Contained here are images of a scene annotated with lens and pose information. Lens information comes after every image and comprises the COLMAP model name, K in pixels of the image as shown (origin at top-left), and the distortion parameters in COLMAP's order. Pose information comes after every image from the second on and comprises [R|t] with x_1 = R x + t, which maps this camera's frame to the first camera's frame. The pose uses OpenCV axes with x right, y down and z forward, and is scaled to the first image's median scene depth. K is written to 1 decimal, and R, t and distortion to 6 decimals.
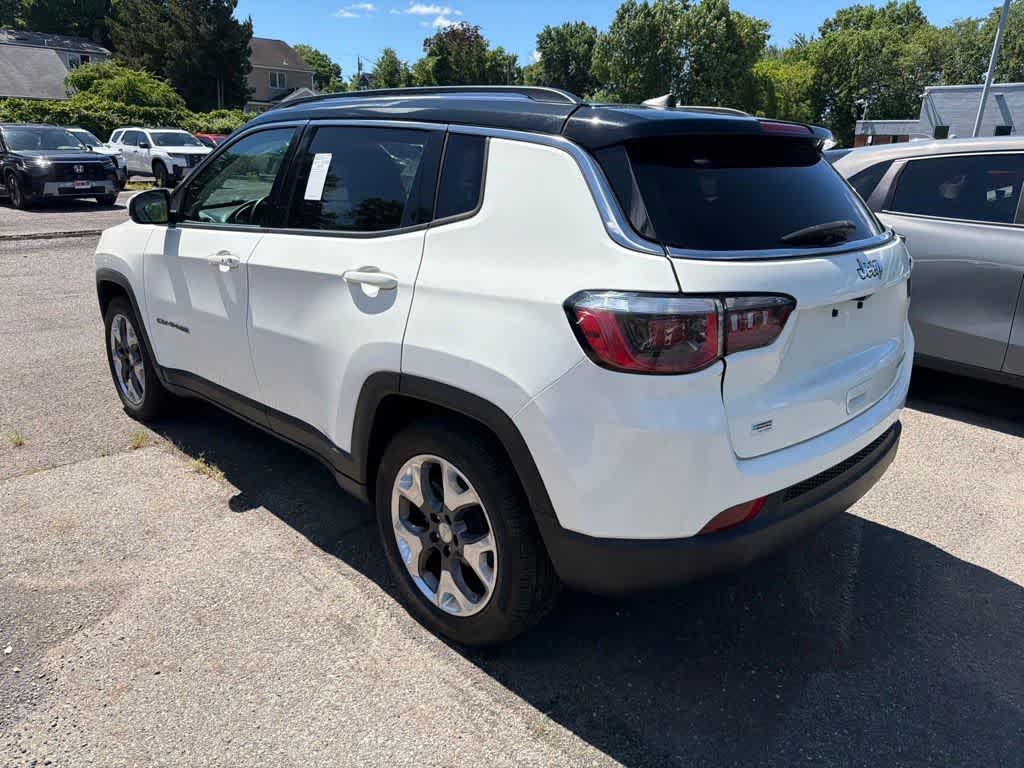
lens RADIAL K [[761.3, 0, 512.0], [0, 761.3, 384.0], [0, 0, 1]] dist [-0.002960, -0.005124]
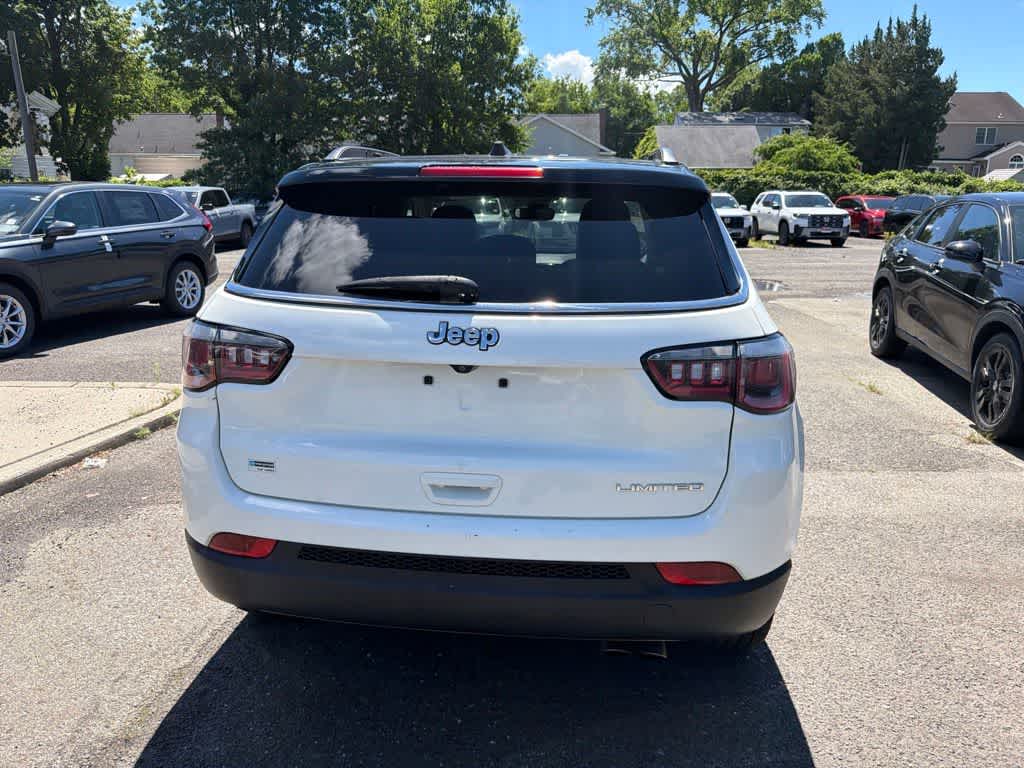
lens RADIAL K [[740.2, 0, 511.7], [0, 740.2, 365.6], [0, 0, 1]] dist [0.112379, -0.086230]
pose [[0.626244, 0.162924, -0.762414, 0.700650], [-0.237435, 0.971323, 0.012539, -0.088288], [0.742592, 0.173171, 0.646969, 0.317229]]
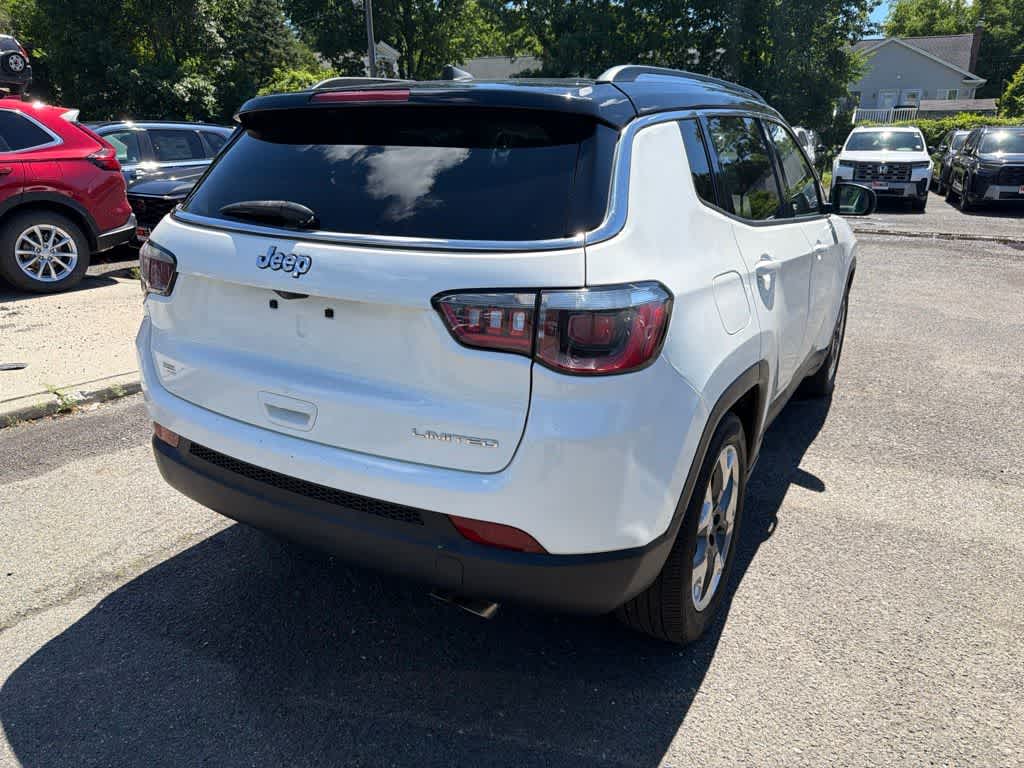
lens RADIAL K [[750.9, 0, 512.0], [0, 750.9, 384.0], [0, 0, 1]] dist [0.027145, 0.002299]
pose [[0.280187, 0.293946, -0.913833, 0.830956], [-0.302686, 0.930454, 0.206486, -0.168460], [0.910975, 0.218750, 0.349675, 0.590039]]
